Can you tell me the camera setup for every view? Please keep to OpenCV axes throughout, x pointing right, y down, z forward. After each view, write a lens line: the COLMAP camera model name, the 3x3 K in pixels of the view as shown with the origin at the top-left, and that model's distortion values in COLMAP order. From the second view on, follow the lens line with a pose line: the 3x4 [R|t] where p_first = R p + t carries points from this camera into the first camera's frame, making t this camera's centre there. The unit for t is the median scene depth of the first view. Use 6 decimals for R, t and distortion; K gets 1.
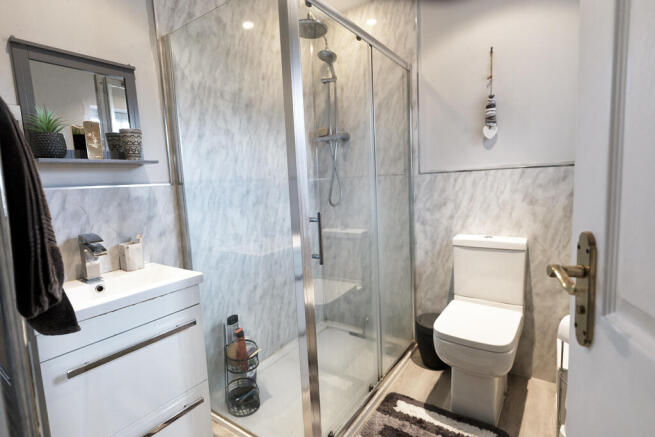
lens RADIAL K [[324.5, 0, 327.8], [0, 324.5, 215.1], [0, 0, 1]] dist [0.013636, -0.003196]
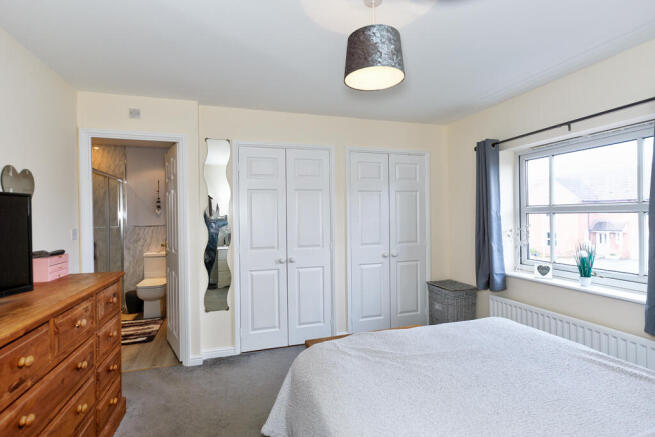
lens RADIAL K [[324.5, 0, 327.5], [0, 324.5, 218.4], [0, 0, 1]] dist [0.013636, -0.003196]
pose [[0.611956, 0.042254, 0.789762, -0.652267], [0.070976, 0.991609, -0.108050, 0.156735], [-0.787701, 0.122175, 0.603822, -1.457808]]
